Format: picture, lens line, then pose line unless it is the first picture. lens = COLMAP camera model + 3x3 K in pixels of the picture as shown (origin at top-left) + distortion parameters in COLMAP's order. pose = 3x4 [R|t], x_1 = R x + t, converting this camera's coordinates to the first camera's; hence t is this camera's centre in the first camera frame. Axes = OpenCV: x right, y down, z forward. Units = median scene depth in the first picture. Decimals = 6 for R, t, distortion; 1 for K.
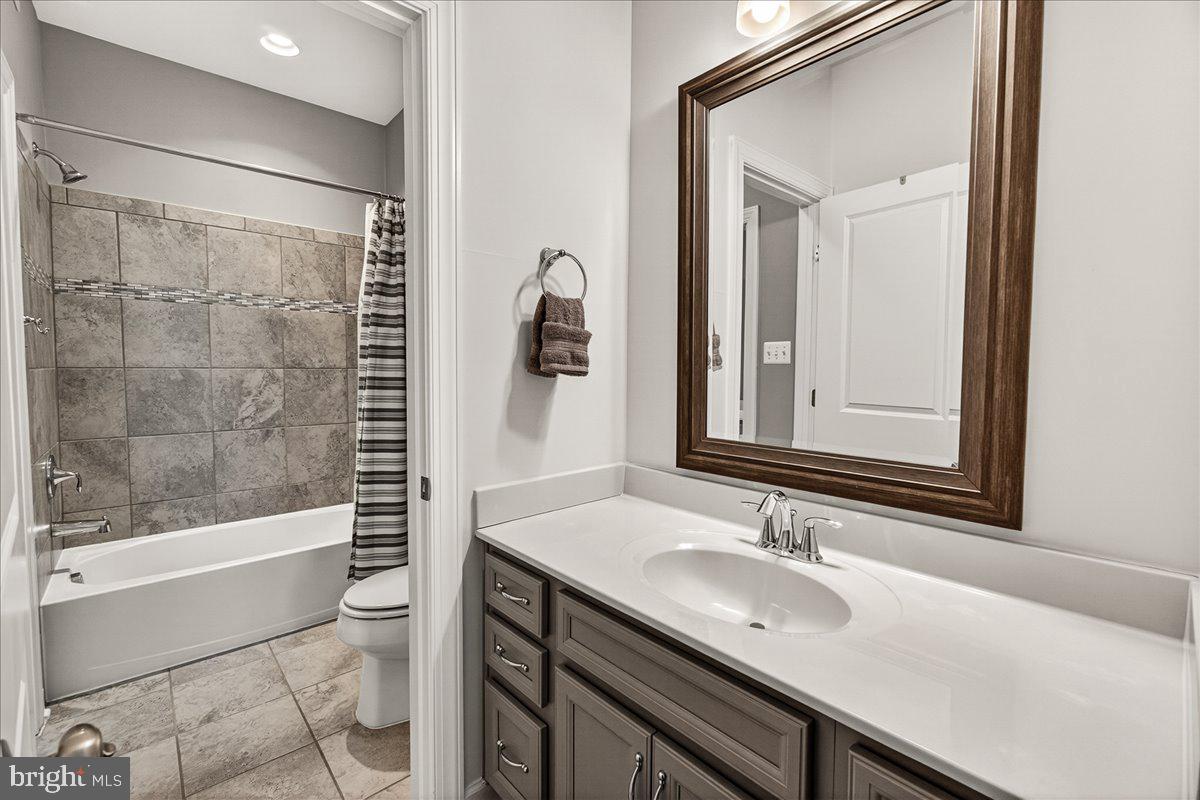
lens RADIAL K [[503.0, 0, 599.2], [0, 503.0, 402.3], [0, 0, 1]] dist [-0.004175, -0.000469]
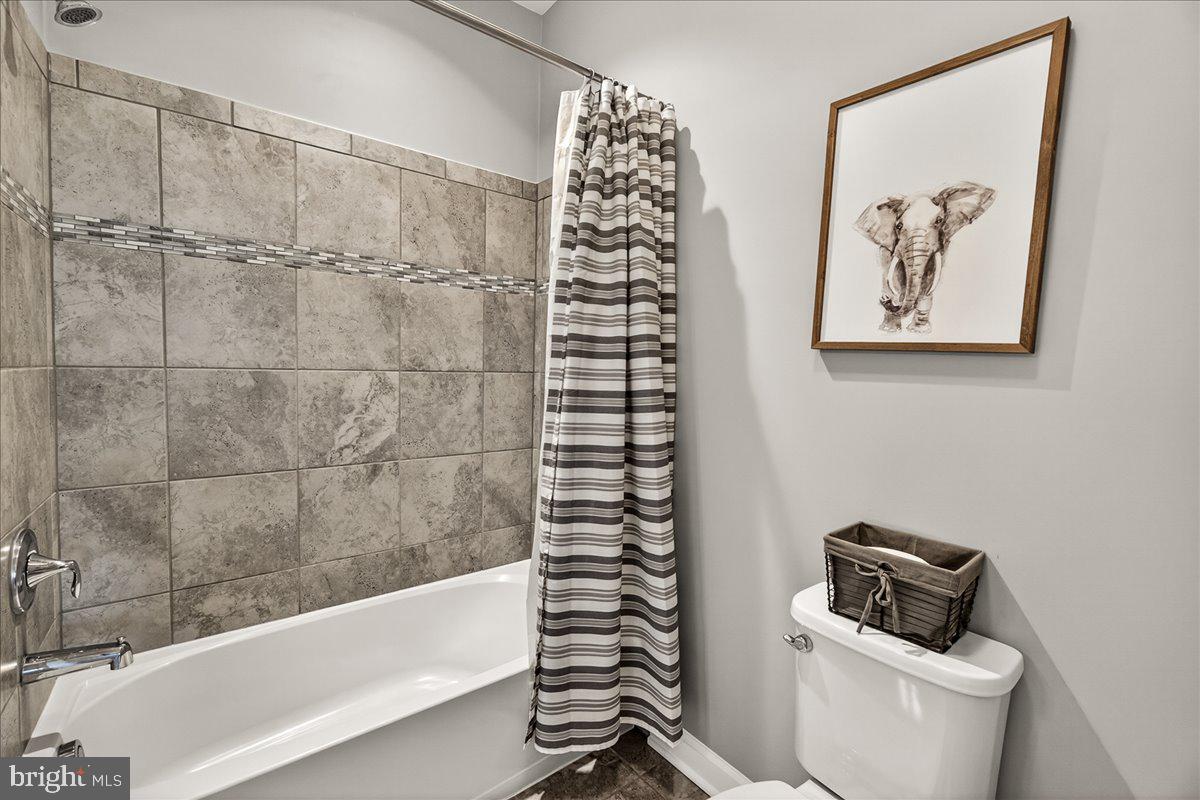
lens RADIAL K [[503.0, 0, 601.0], [0, 503.0, 403.1], [0, 0, 1]] dist [-0.004175, -0.000469]
pose [[0.997313, 0.020596, -0.070306, -0.369757], [-0.020648, 0.999787, -0.000013, -0.035823], [0.070290, 0.001464, 0.997525, 0.422051]]
